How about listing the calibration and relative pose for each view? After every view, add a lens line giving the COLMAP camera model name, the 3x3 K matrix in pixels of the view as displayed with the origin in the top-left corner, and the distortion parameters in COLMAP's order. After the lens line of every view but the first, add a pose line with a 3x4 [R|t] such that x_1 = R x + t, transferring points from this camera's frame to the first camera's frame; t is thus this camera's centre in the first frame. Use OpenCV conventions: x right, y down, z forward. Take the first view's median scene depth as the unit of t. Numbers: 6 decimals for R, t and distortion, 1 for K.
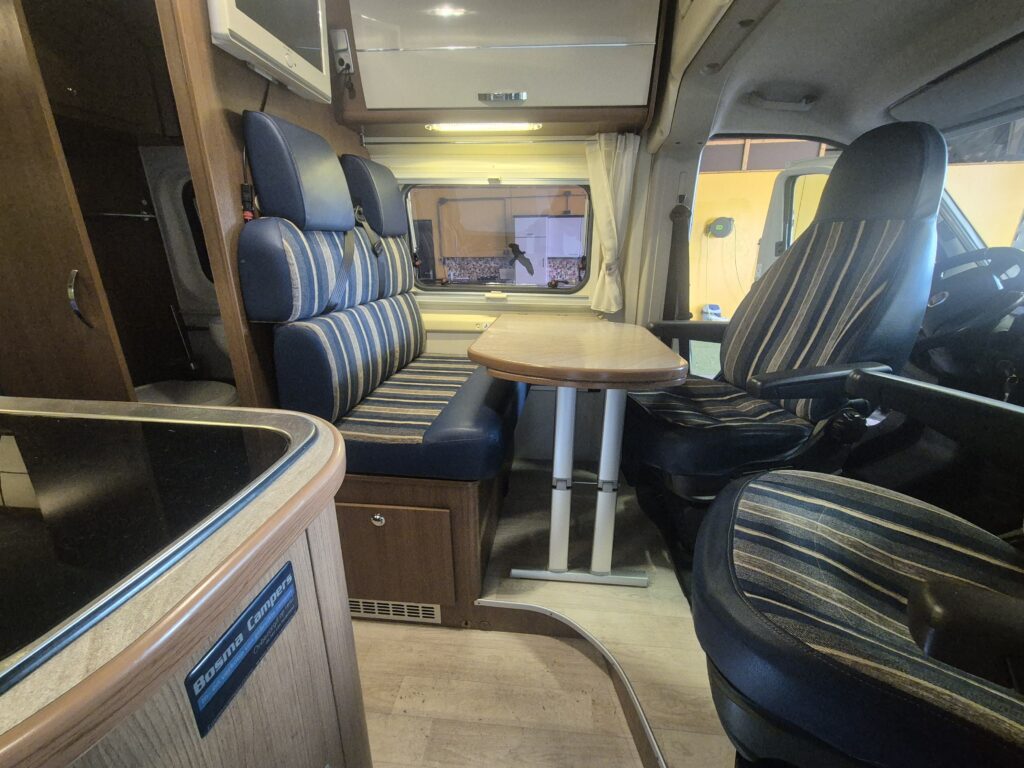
lens RADIAL K [[422.4, 0, 513.7], [0, 422.4, 386.8], [0, 0, 1]] dist [-0.002357, 0.000080]
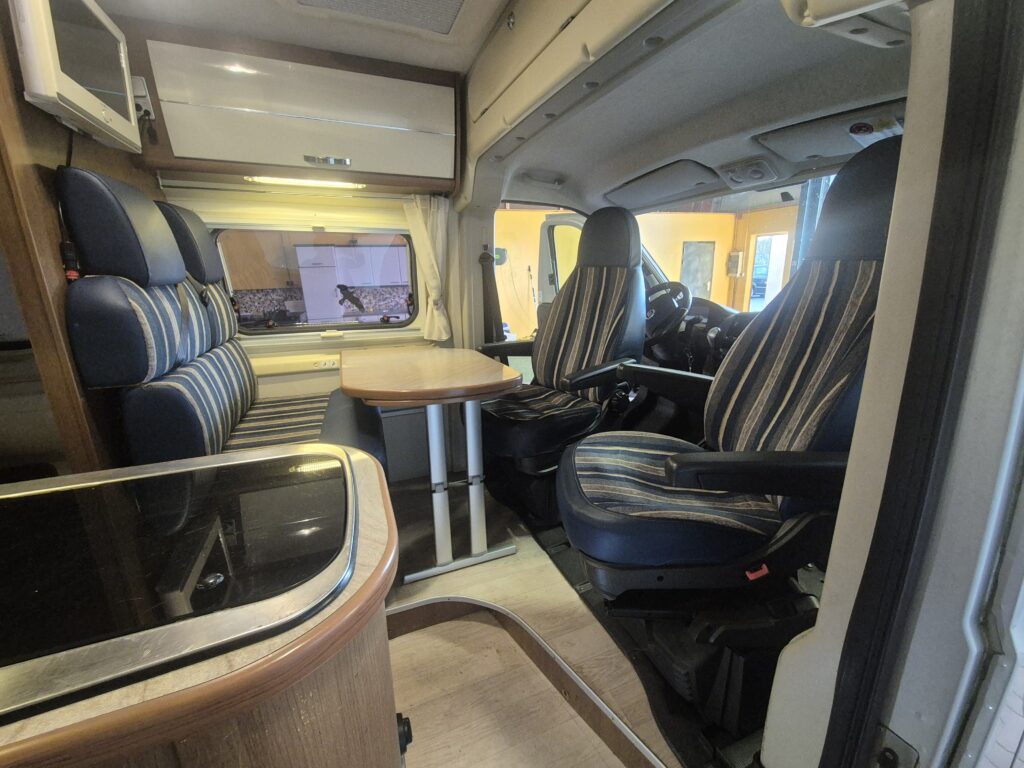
lens RADIAL K [[422.4, 0, 513.7], [0, 422.4, 386.8], [0, 0, 1]] dist [-0.002357, 0.000080]
pose [[0.888791, -0.138901, 0.436758, -0.170274], [0.162917, 0.986479, -0.017803, 0.005416], [-0.428379, 0.086978, 0.899403, -0.173483]]
